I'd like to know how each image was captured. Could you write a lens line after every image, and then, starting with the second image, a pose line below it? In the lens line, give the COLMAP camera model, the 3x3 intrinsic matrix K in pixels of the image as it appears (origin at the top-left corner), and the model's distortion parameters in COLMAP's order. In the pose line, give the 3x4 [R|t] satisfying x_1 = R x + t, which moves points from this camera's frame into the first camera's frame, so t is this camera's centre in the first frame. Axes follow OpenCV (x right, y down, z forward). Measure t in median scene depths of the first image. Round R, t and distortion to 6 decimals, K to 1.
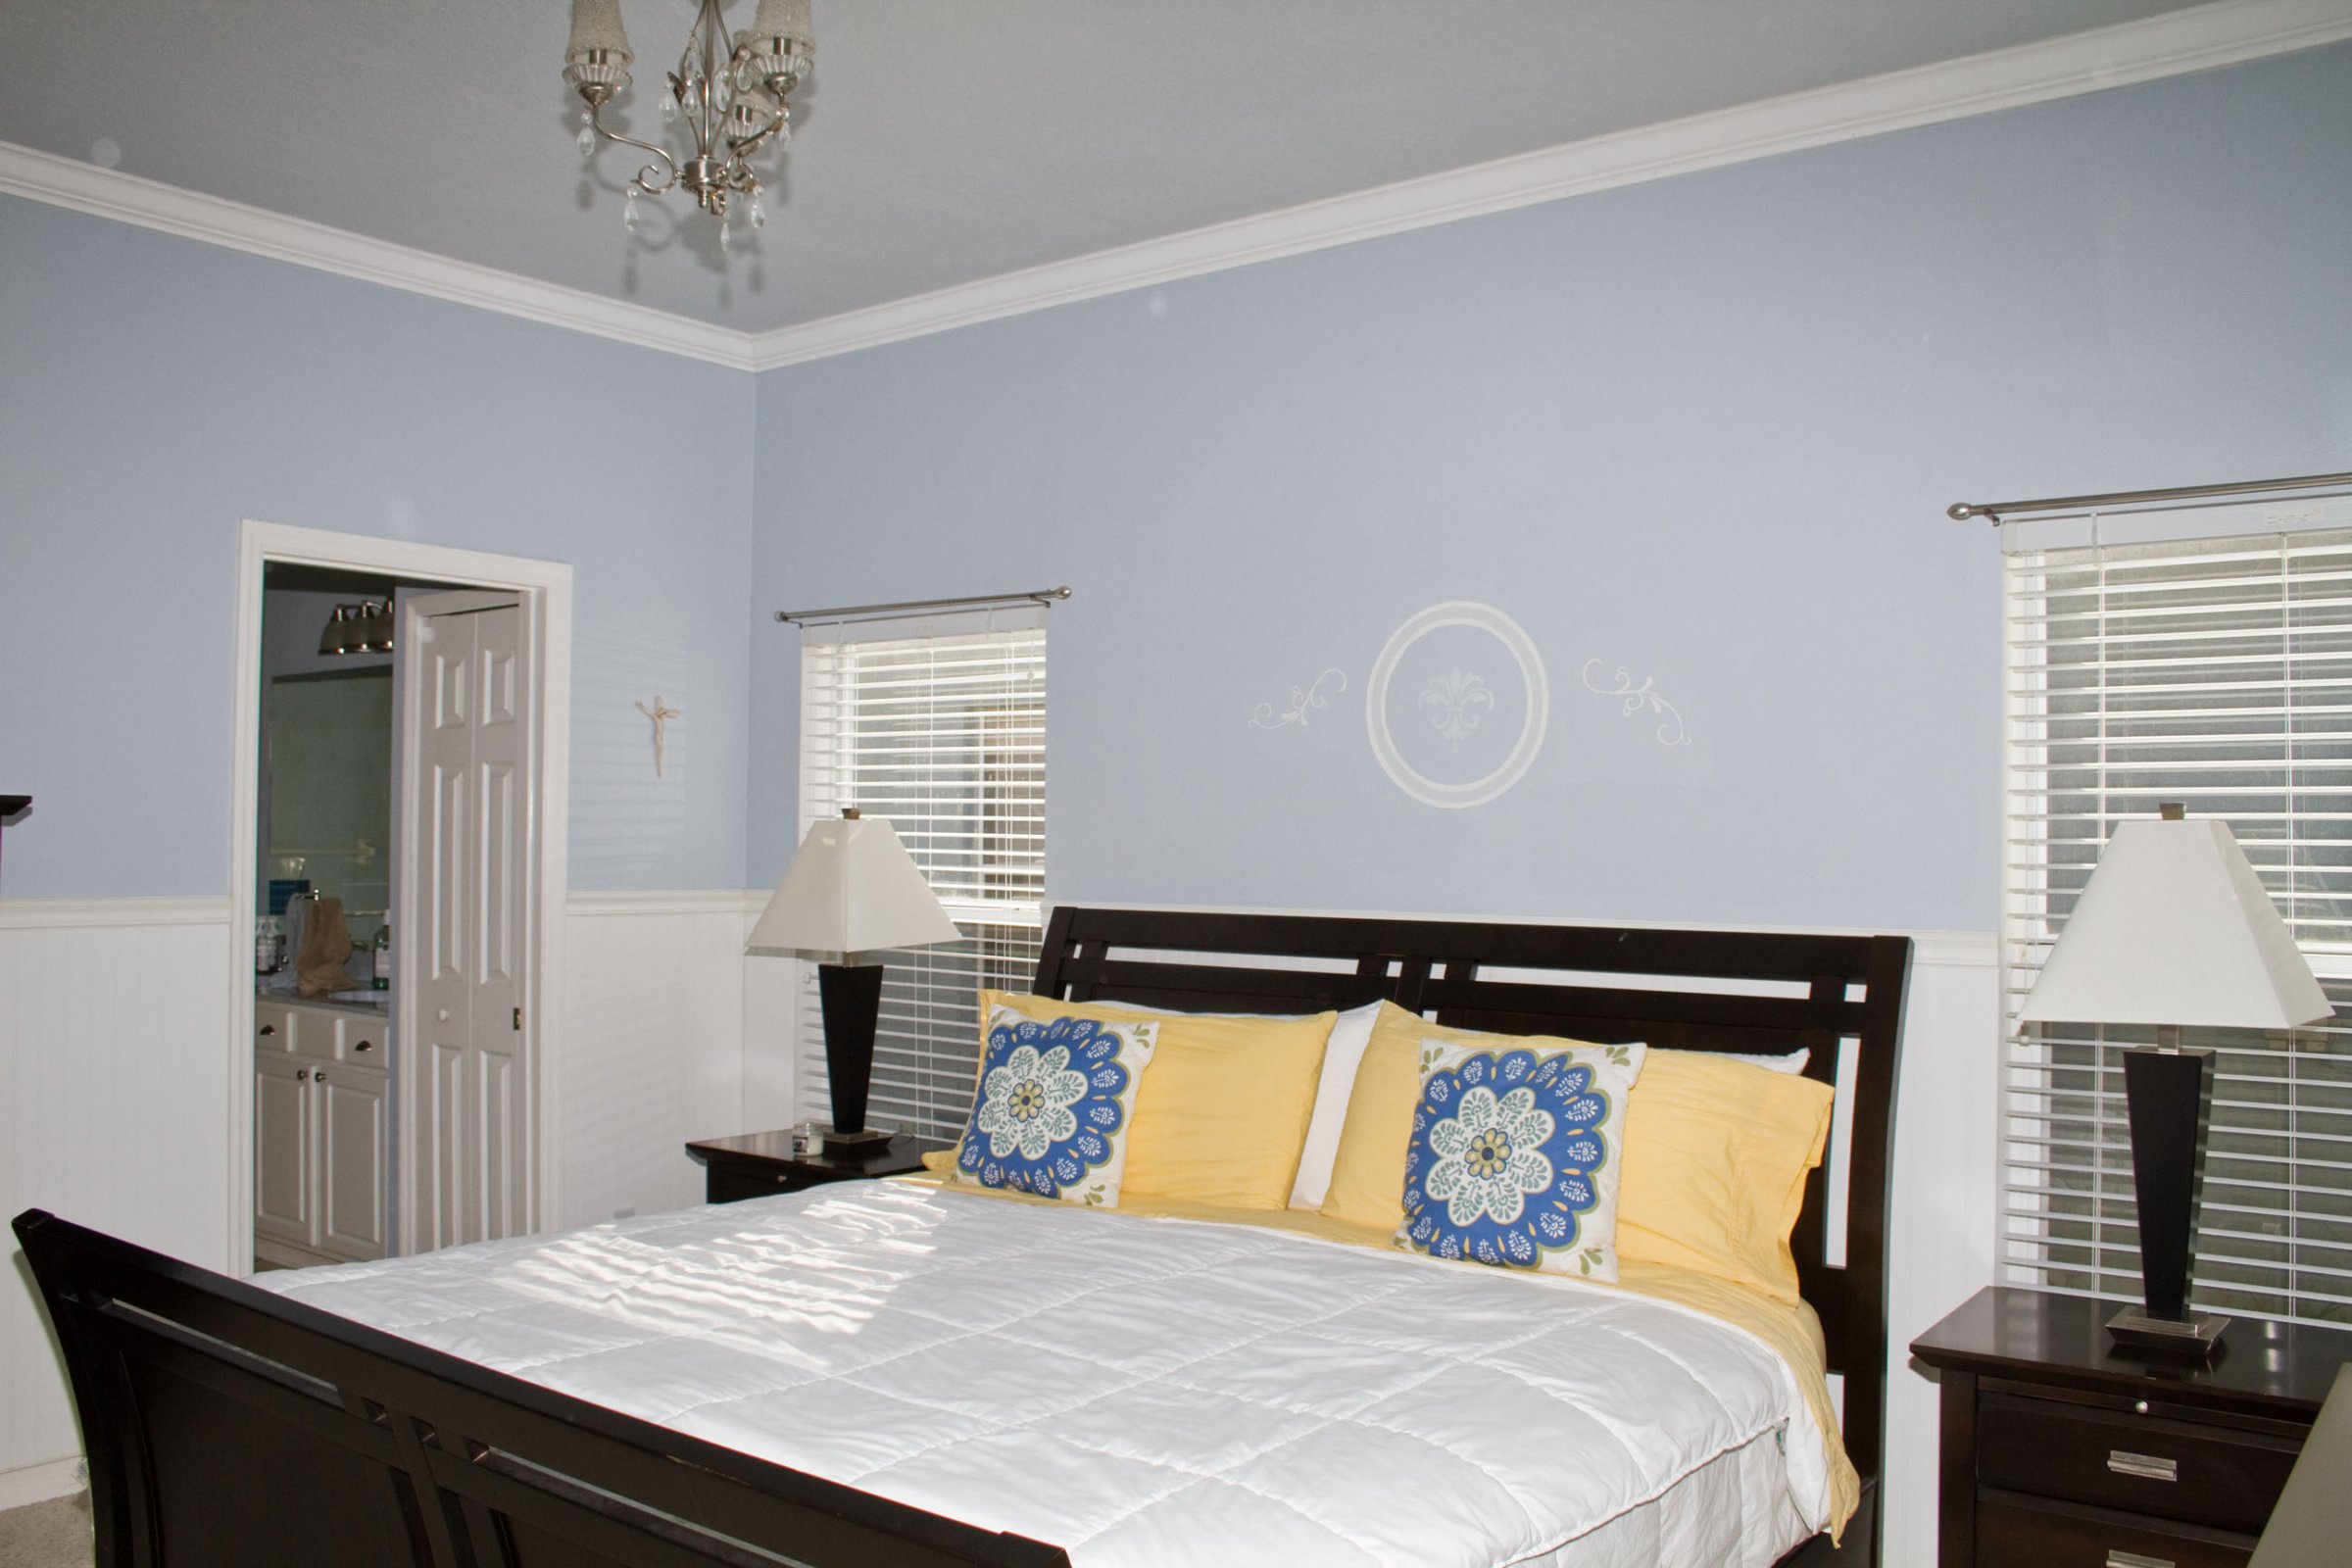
lens RADIAL K [[1914.7, 0, 1176.0], [0, 1914.7, 784.0], [0, 0, 1]] dist [-0.095942, 0.006372]
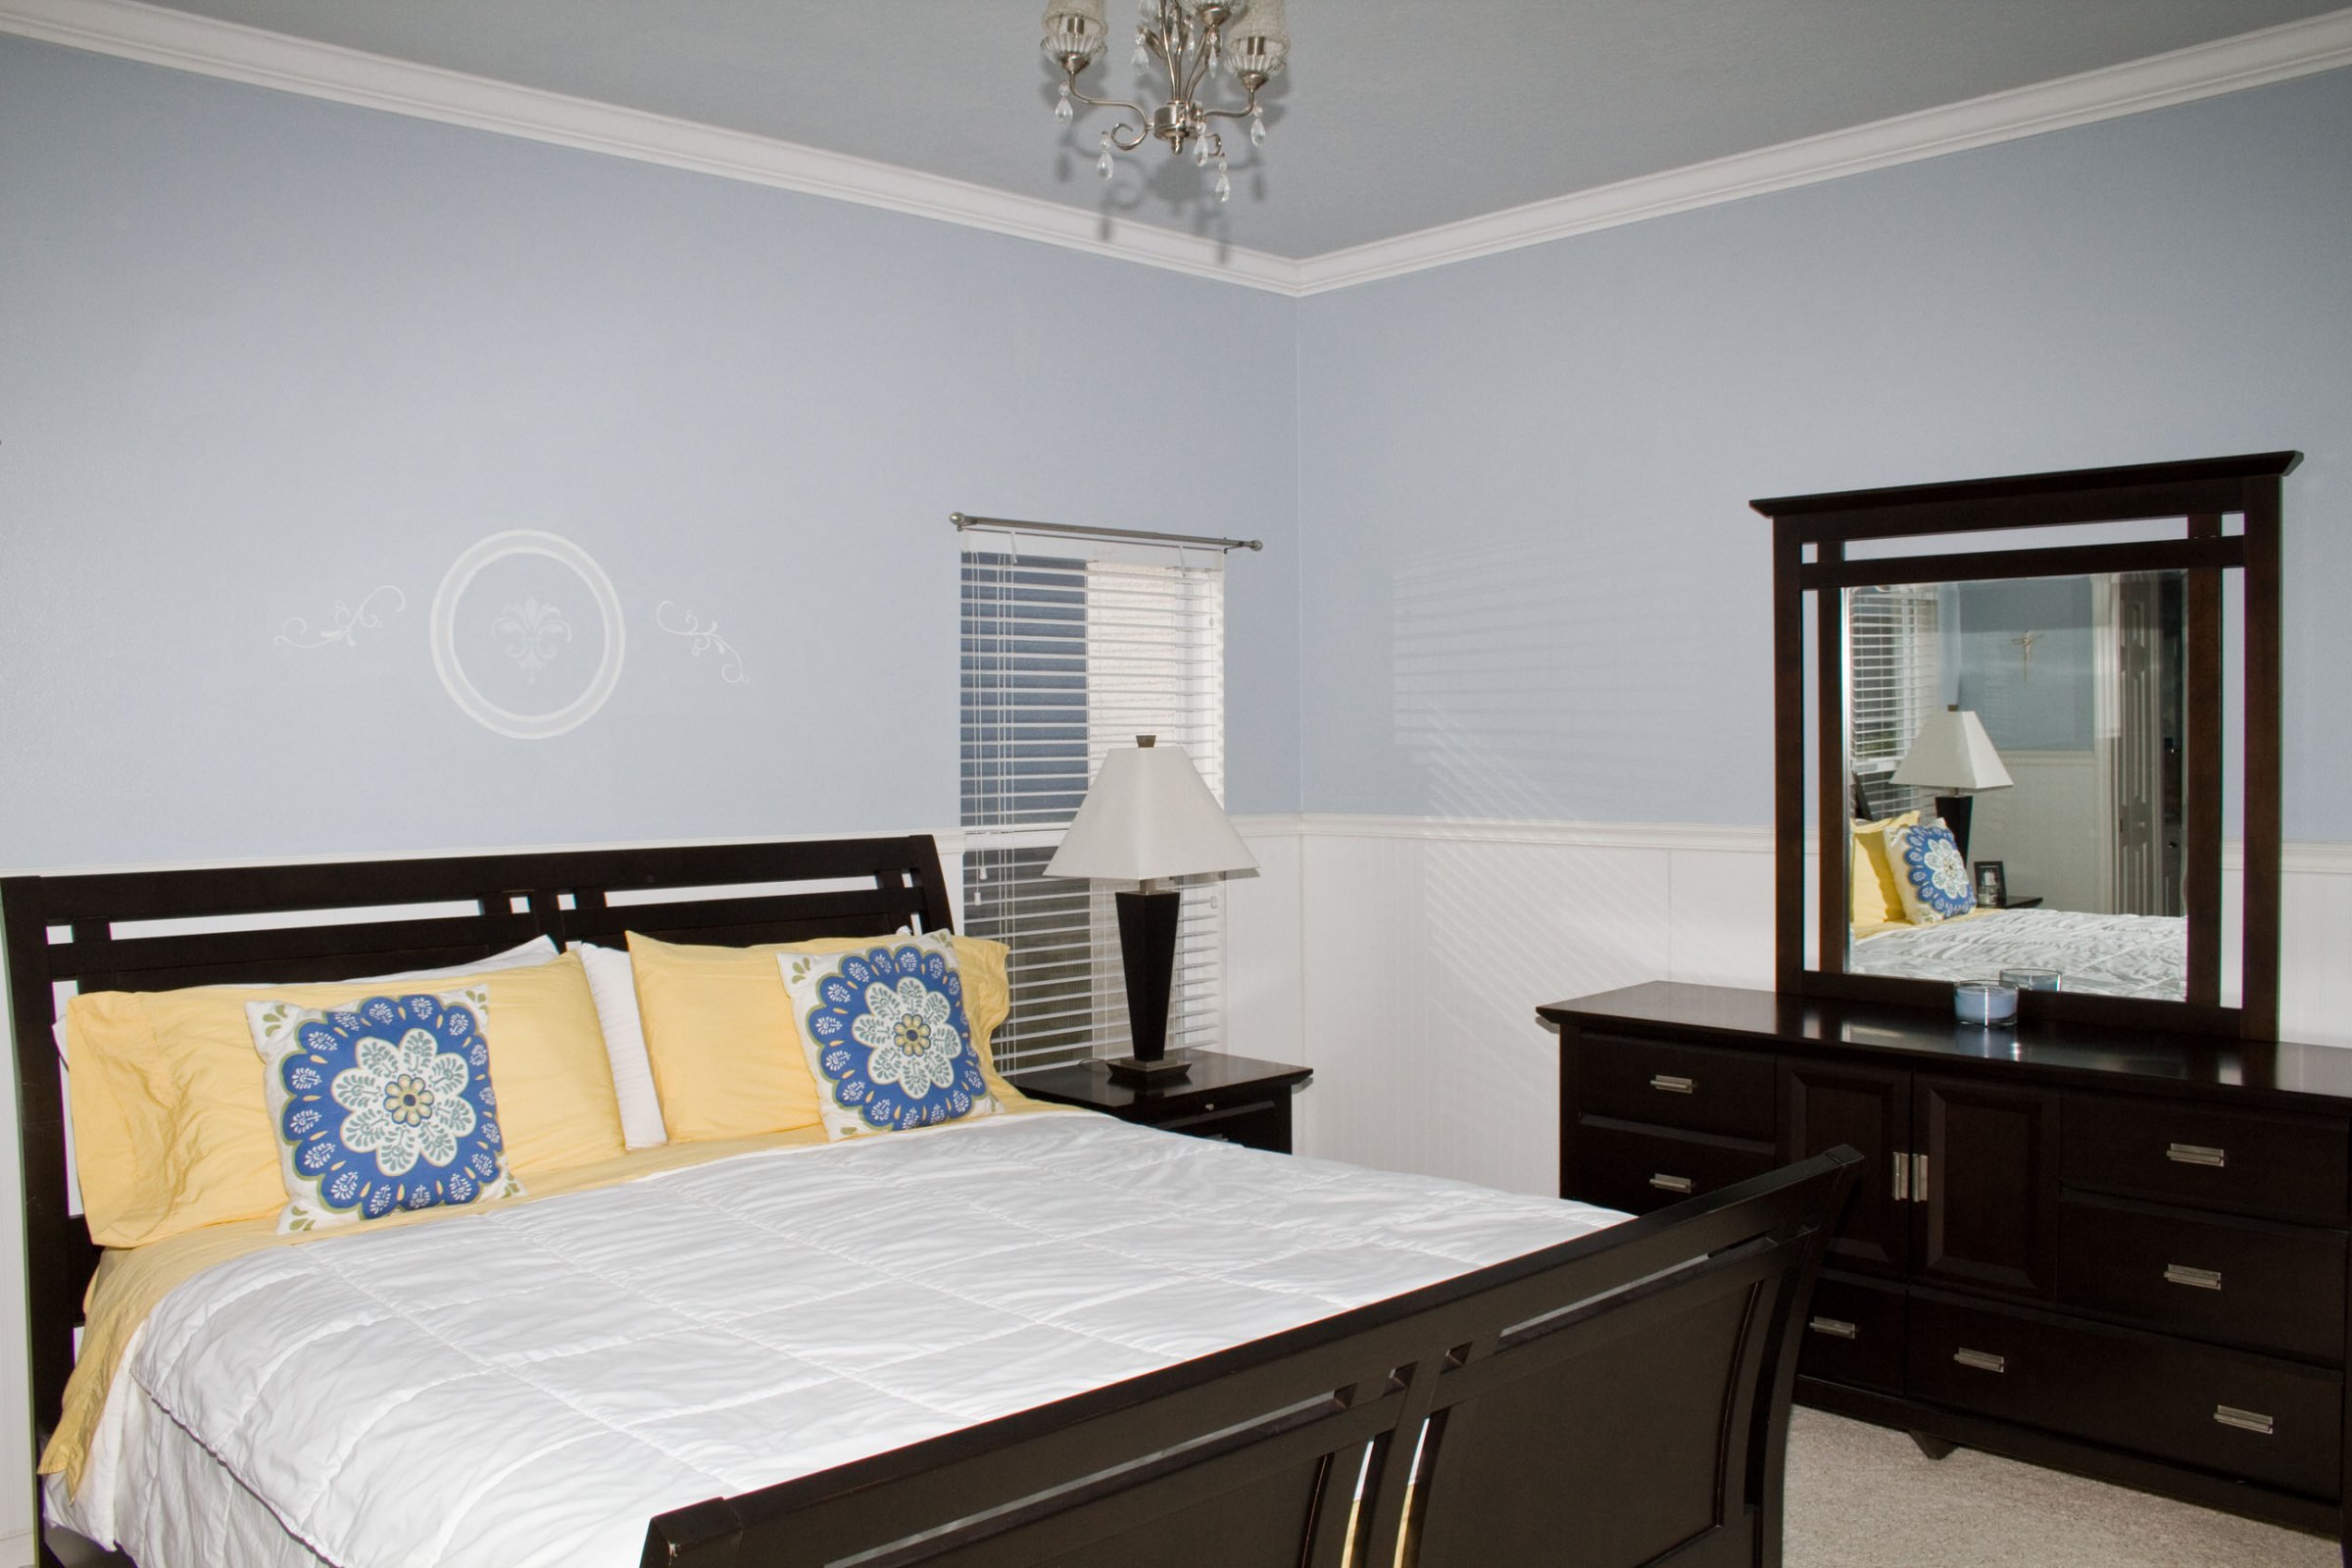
lens RADIAL K [[1877.2, 0, 1176.0], [0, 1877.2, 784.0], [0, 0, 1]] dist [-0.167227, 0.112606]
pose [[0.168811, -0.032575, 0.985110, -0.790805], [-0.018986, 0.999161, 0.036293, -0.005393], [-0.985466, -0.024830, 0.168050, 0.543504]]
